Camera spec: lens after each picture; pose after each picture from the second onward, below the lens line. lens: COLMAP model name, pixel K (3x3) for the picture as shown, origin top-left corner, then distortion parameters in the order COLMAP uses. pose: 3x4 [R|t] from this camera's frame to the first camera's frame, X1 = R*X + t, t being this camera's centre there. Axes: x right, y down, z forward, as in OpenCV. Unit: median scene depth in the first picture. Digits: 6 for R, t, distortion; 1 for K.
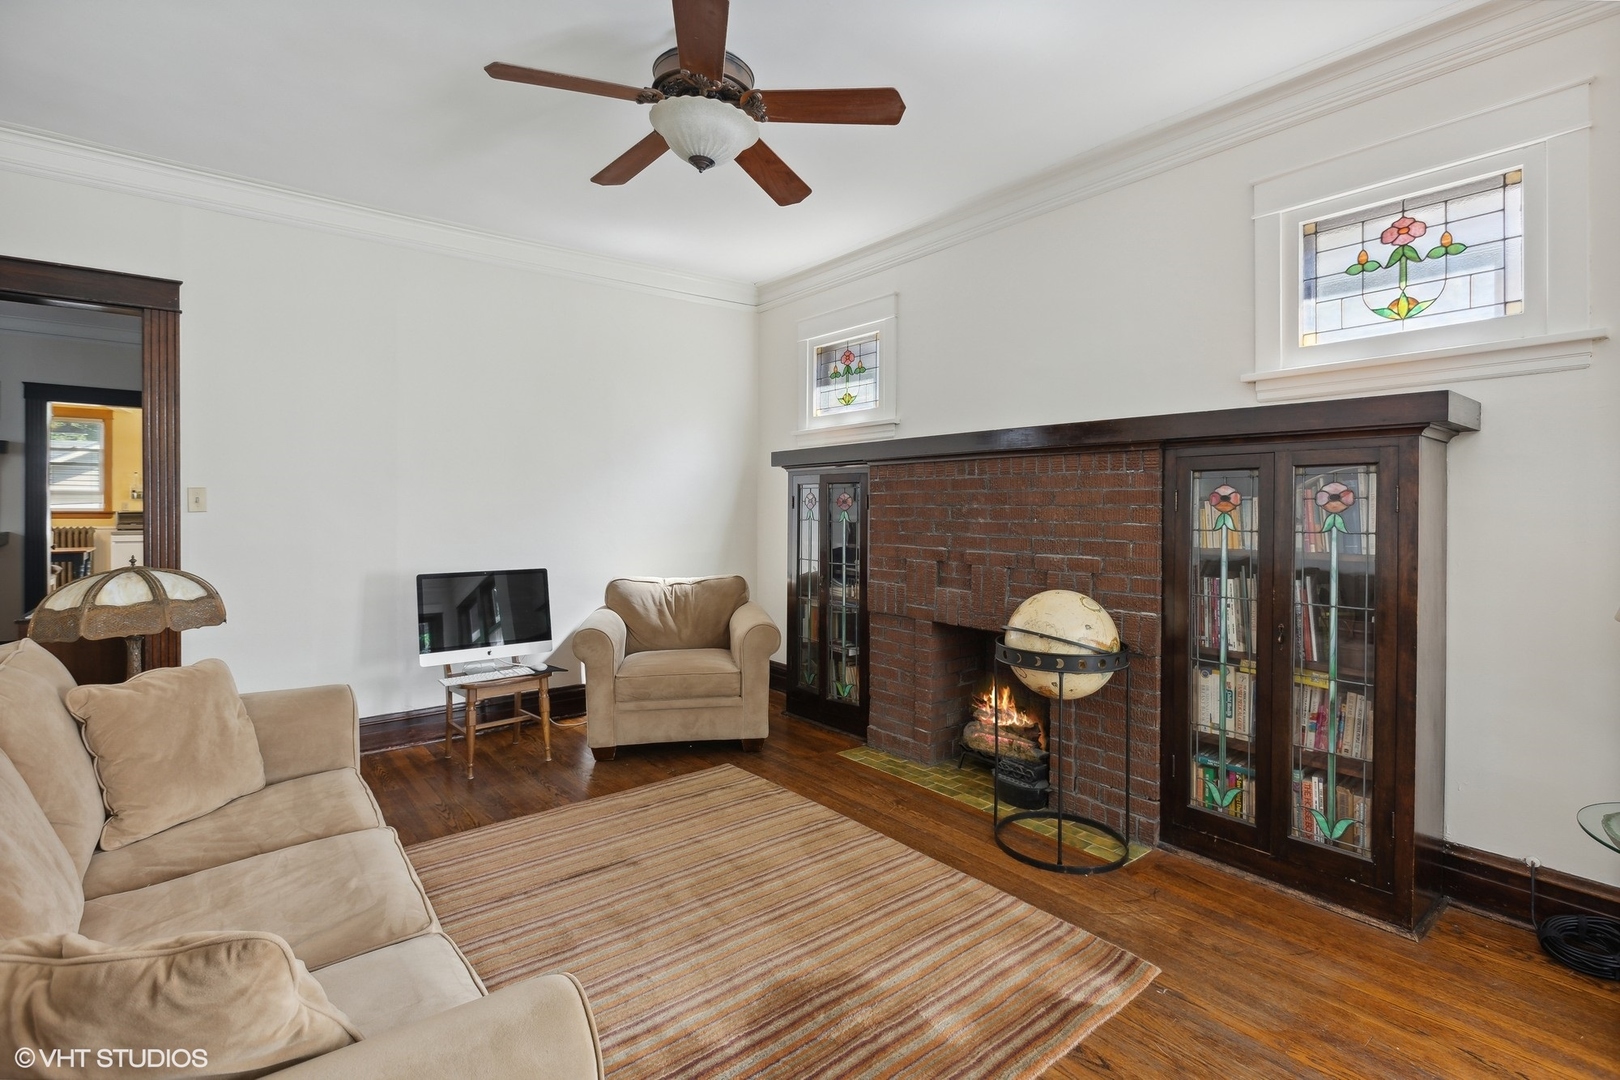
lens RADIAL K [[737.8, 0, 814.1], [0, 737.8, 532.3], [0, 0, 1]] dist [0.002365, -0.000093]
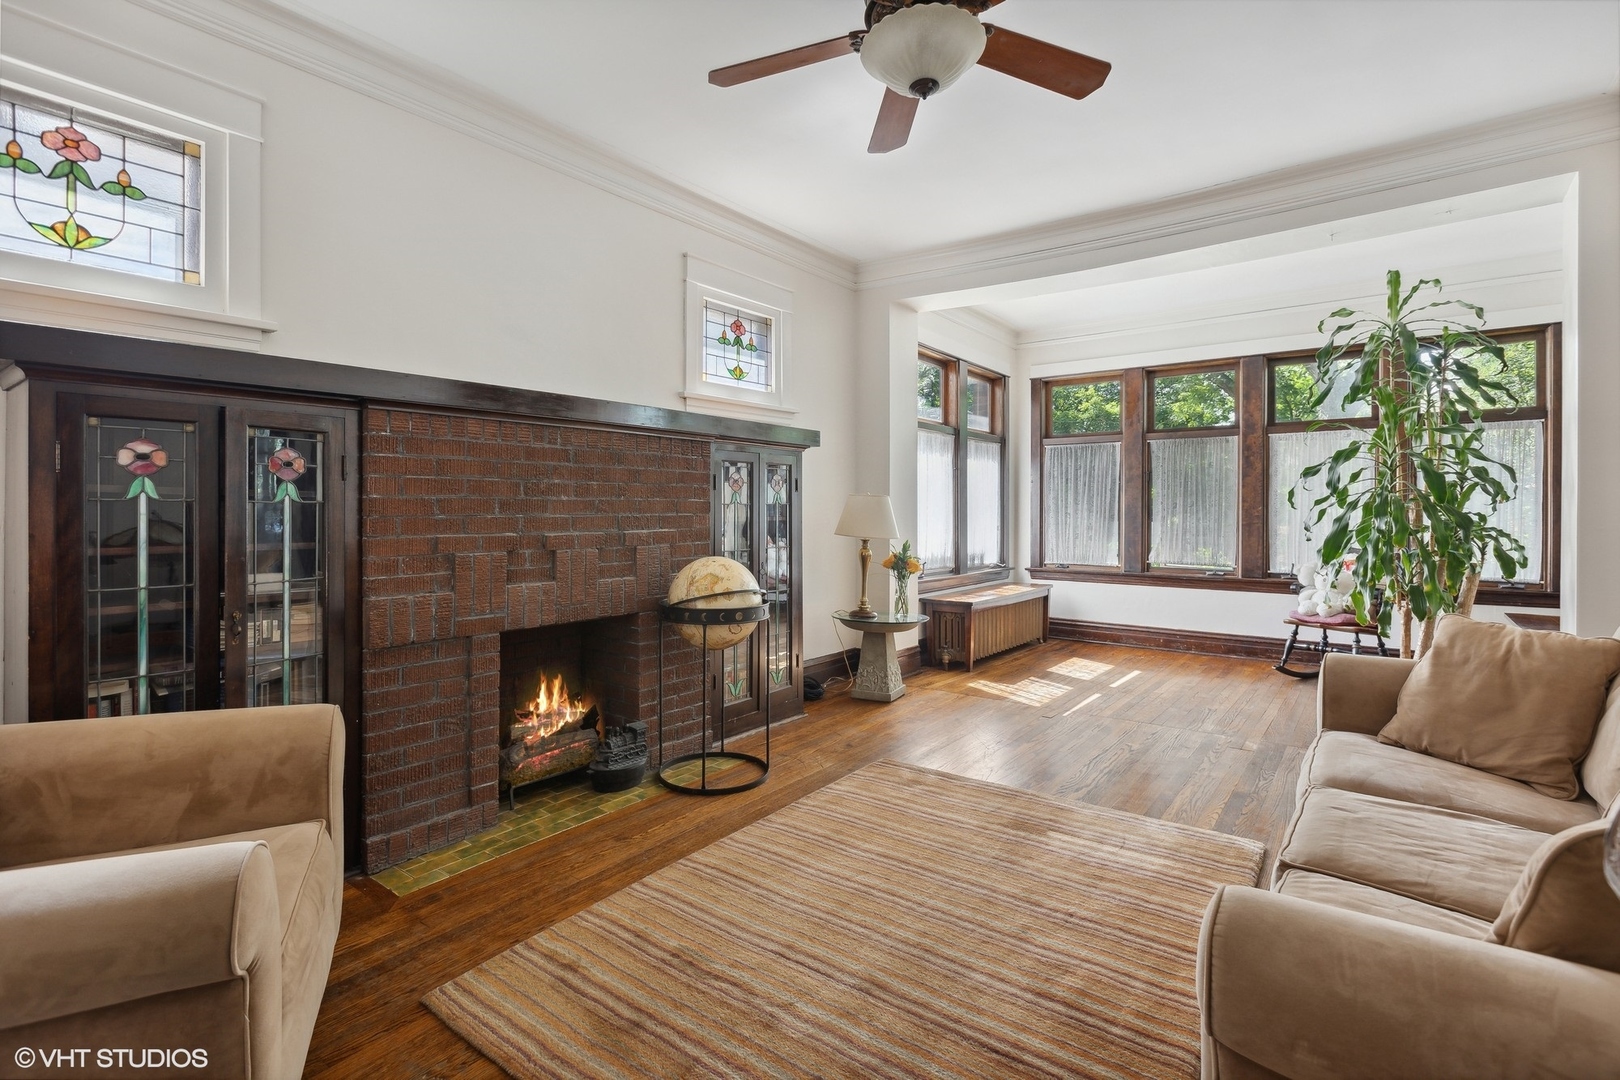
lens RADIAL K [[784.5, 0, 812.8], [0, 784.5, 487.2], [0, 0, 1]] dist [0.045578, -0.000389]
pose [[-0.244602, -0.001453, 0.969622, -0.763712], [0.002916, 0.999993, 0.002234, -0.030486], [-0.969619, 0.003373, -0.244597, 0.958186]]
